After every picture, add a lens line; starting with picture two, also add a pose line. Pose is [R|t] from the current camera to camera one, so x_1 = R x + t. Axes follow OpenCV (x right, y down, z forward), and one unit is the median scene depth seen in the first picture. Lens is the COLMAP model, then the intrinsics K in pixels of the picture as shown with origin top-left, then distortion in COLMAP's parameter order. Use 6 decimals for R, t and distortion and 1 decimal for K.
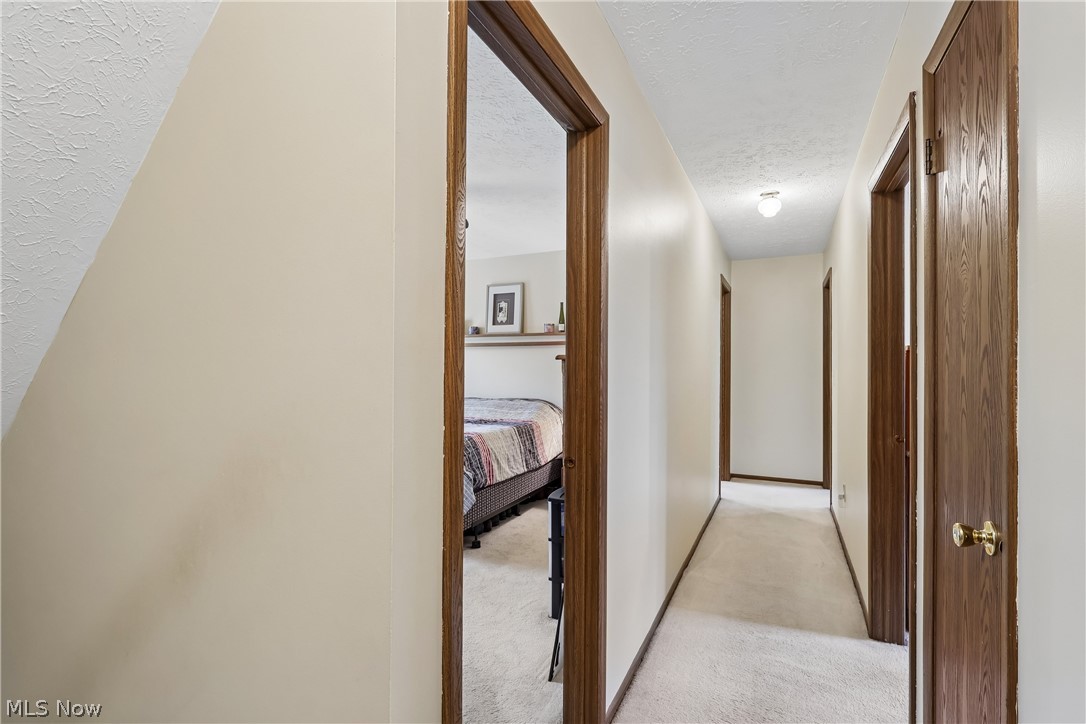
lens RADIAL K [[501.2, 0, 544.3], [0, 501.2, 366.0], [0, 0, 1]] dist [-0.003489, 0.001540]
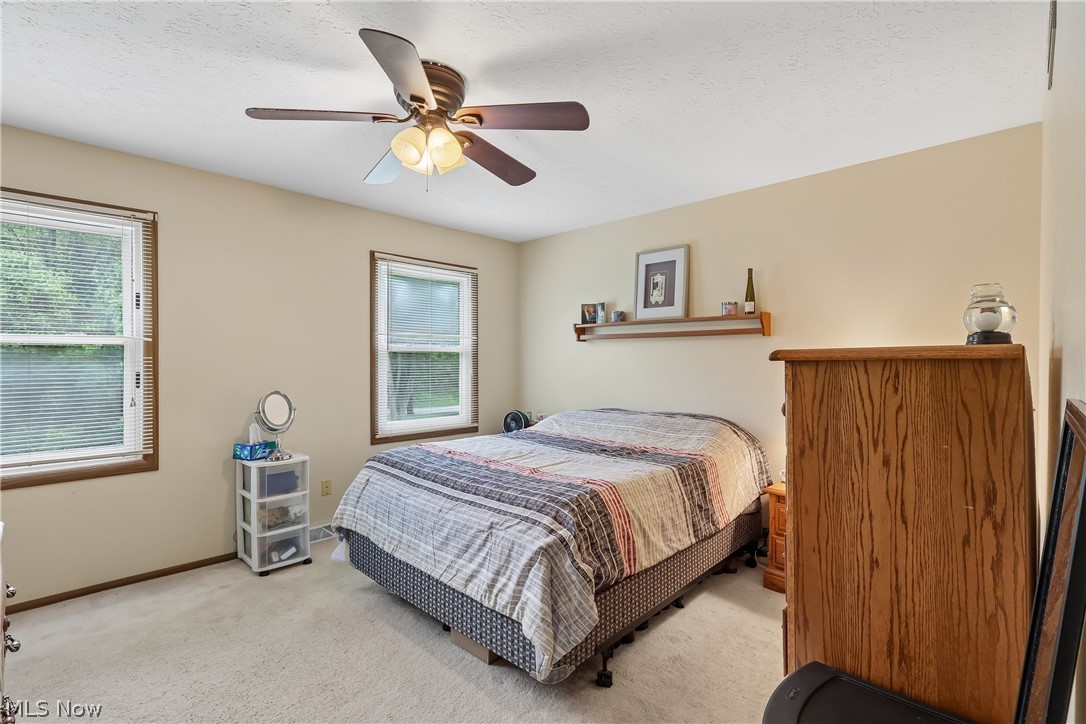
lens RADIAL K [[501.2, 0, 547.9], [0, 501.2, 361.6], [0, 0, 1]] dist [-0.003489, 0.001540]
pose [[0.951505, 0.000664, -0.307633, -0.018105], [0.000014, 0.999998, 0.002200, -0.009240], [0.307633, -0.002098, 0.951503, 0.370047]]
